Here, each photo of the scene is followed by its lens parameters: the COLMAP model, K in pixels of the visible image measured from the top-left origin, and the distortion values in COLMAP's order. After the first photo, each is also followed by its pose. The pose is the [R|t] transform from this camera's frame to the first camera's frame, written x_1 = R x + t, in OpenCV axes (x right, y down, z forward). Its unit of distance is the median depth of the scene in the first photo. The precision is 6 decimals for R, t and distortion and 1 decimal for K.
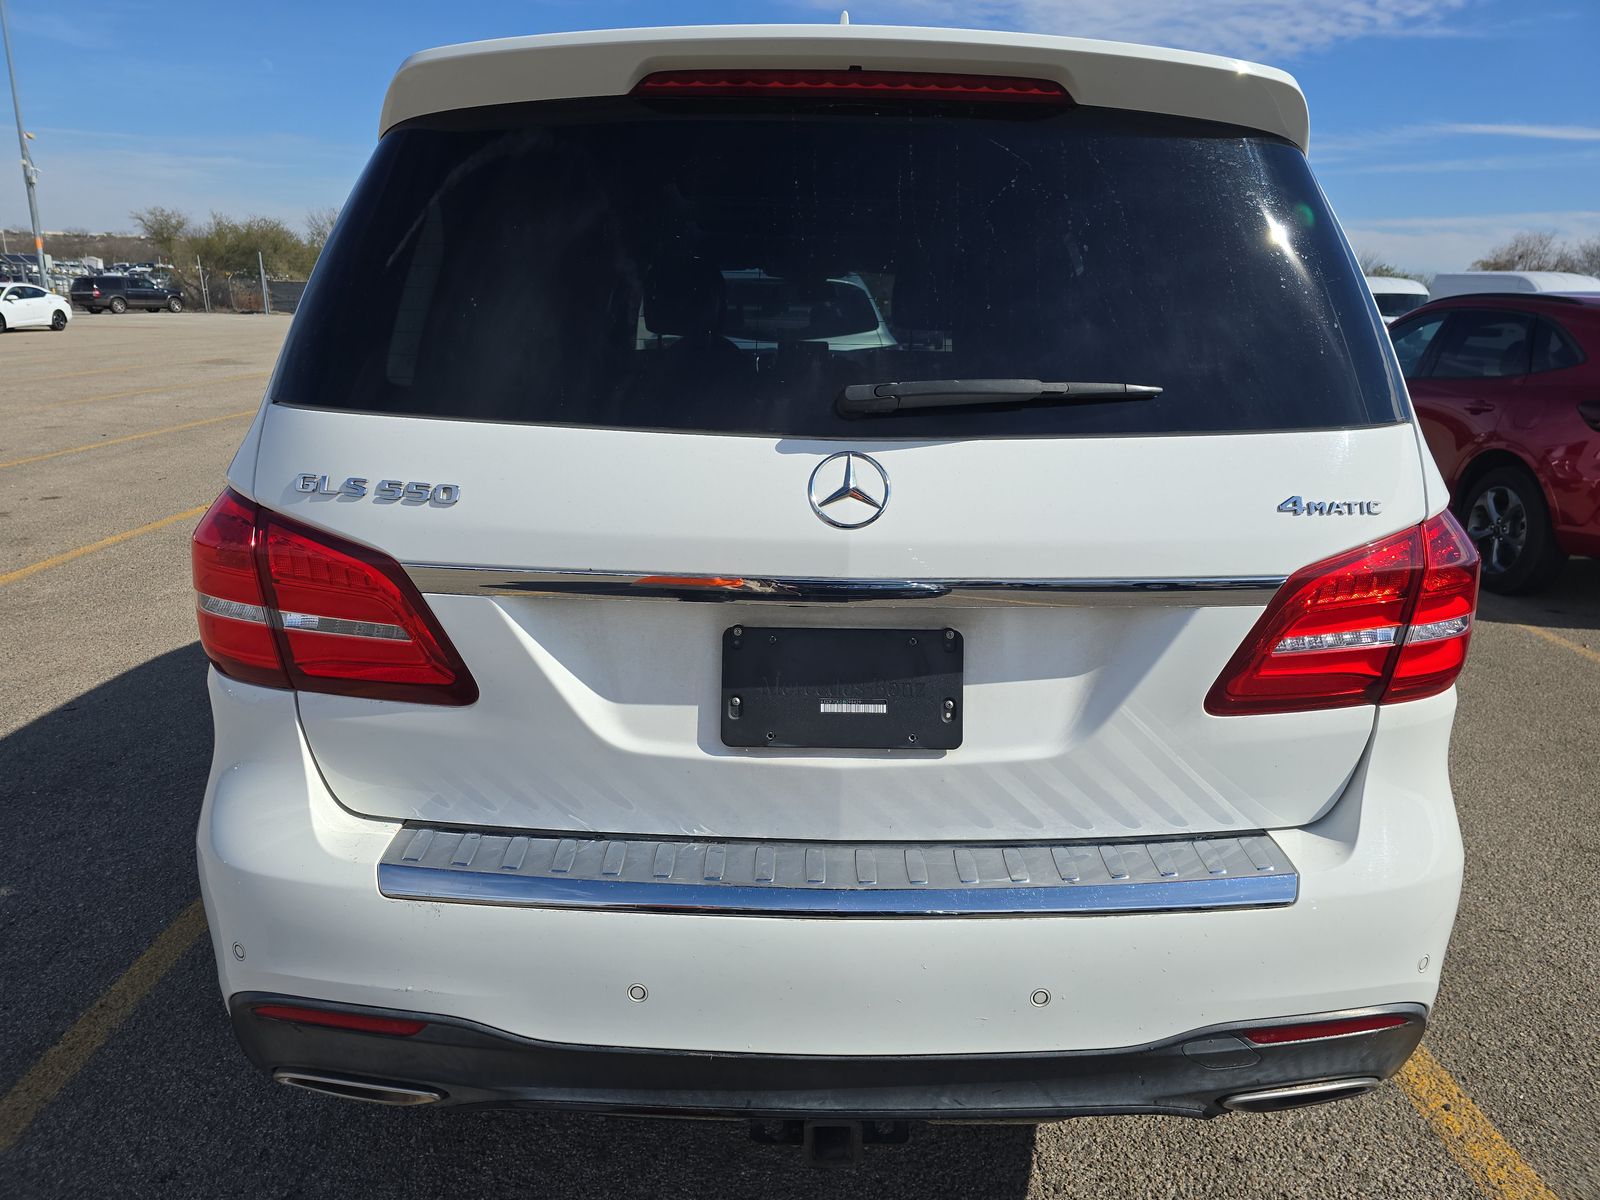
lens RADIAL K [[1104.8, 0, 800.0], [0, 1104.8, 600.0], [0, 0, 1]] dist [0.045180, -0.045158]
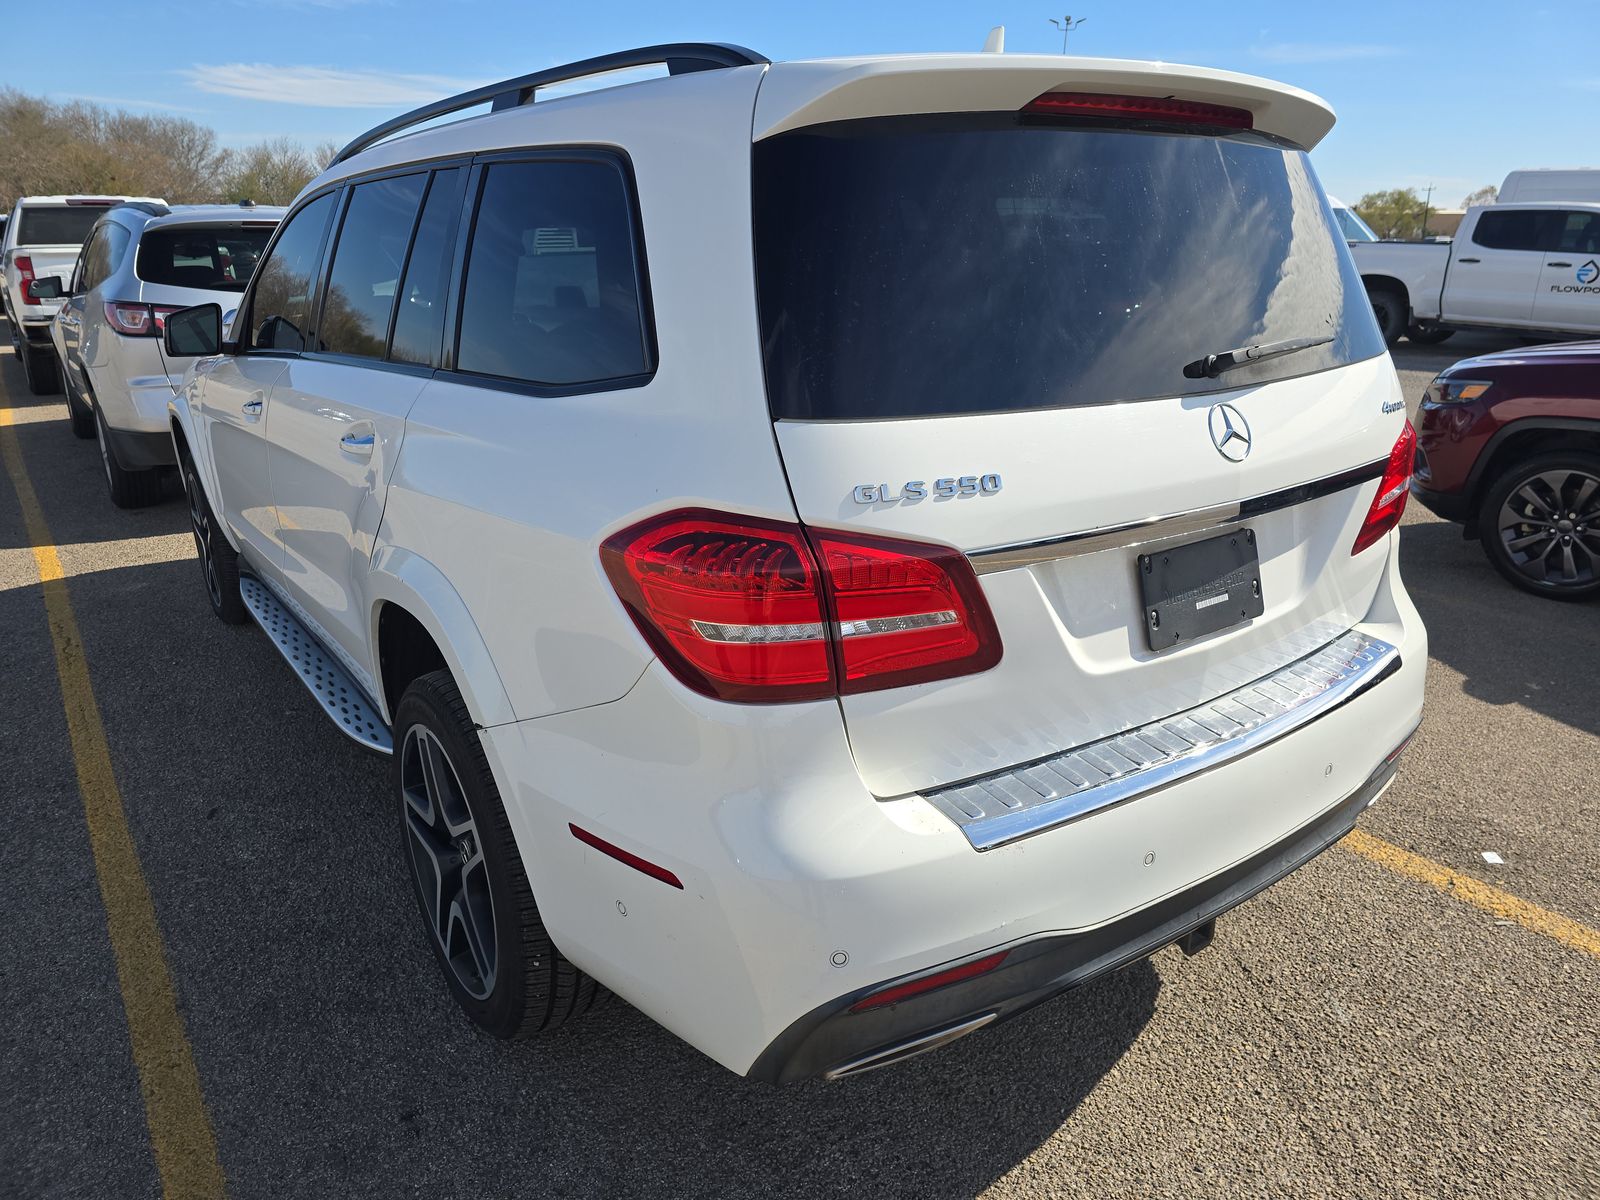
lens RADIAL K [[1104.8, 0, 800.0], [0, 1104.8, 600.0], [0, 0, 1]] dist [0.045180, -0.045158]
pose [[0.836937, -0.205859, 0.507108, -1.012242], [0.179588, 0.978559, 0.100849, -0.120378], [-0.516996, 0.006666, 0.855962, 0.141041]]
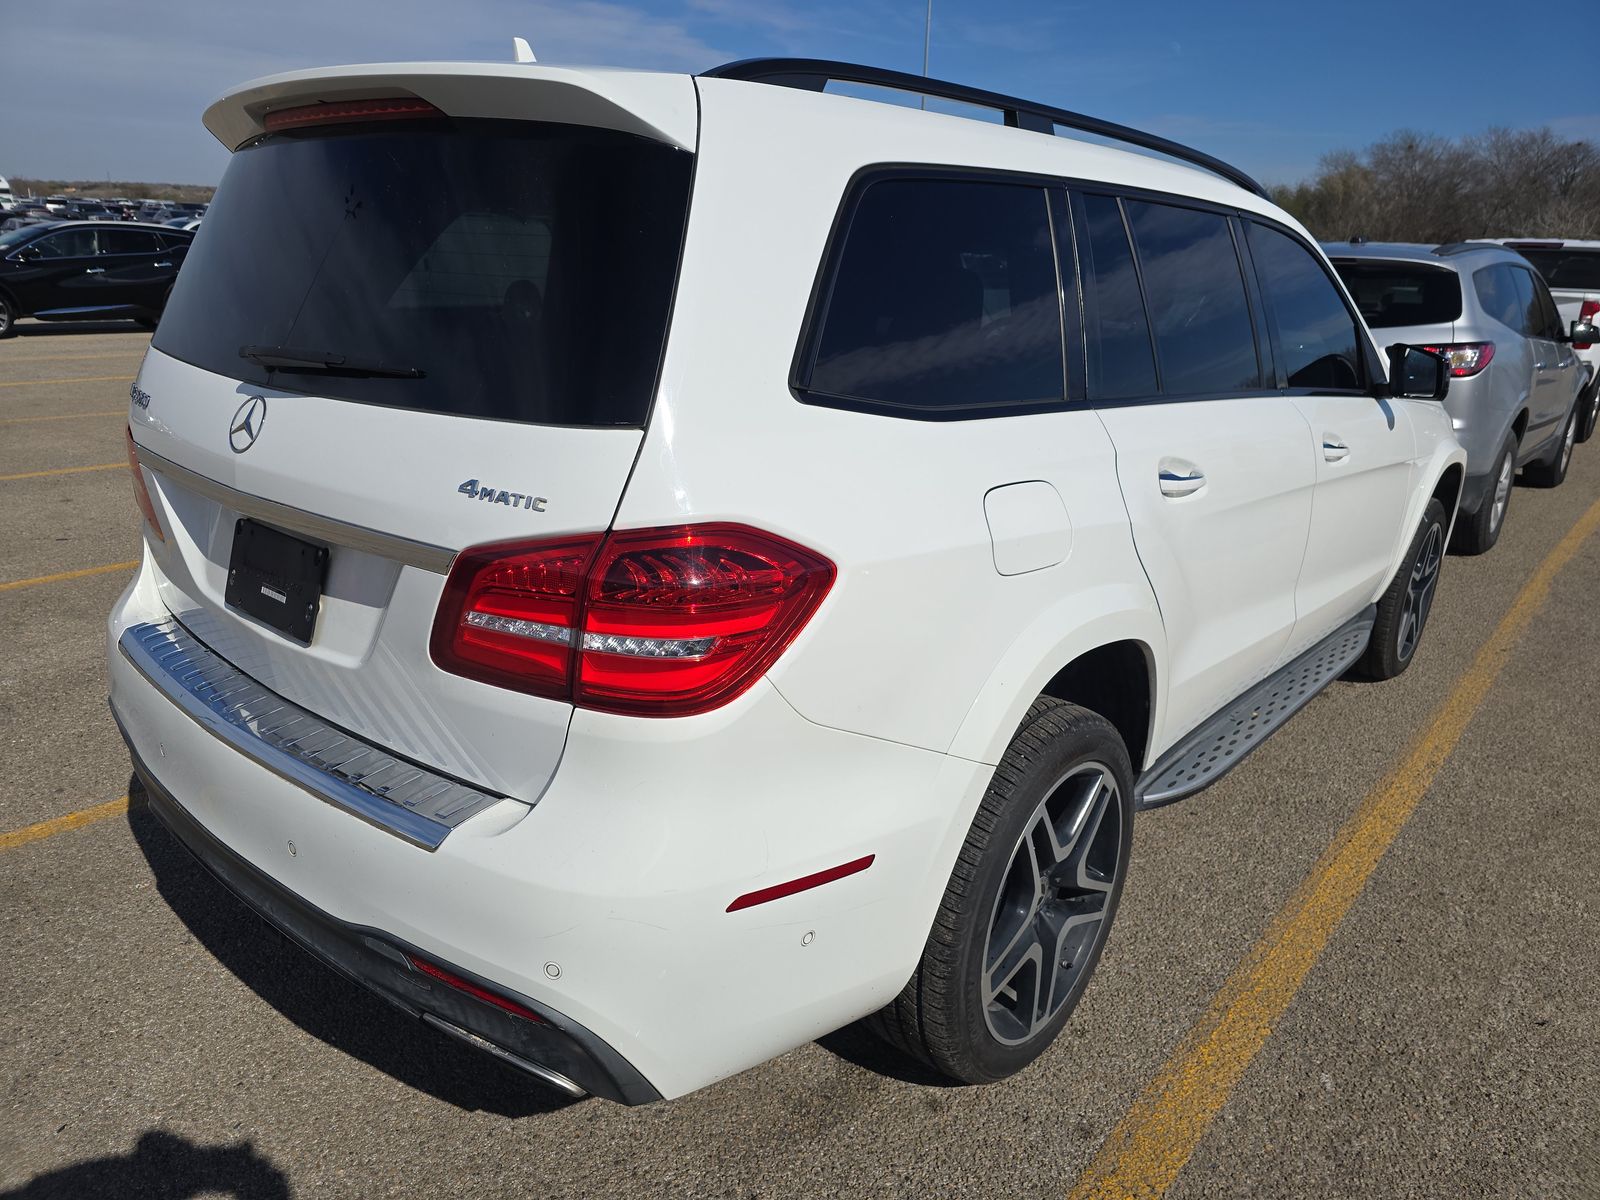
lens RADIAL K [[1104.8, 0, 800.0], [0, 1104.8, 600.0], [0, 0, 1]] dist [0.045180, -0.045158]
pose [[0.743329, 0.207278, -0.636002, 1.356743], [-0.193740, 0.976740, 0.091892, -0.136925], [0.640256, 0.054913, 0.766197, 0.387929]]
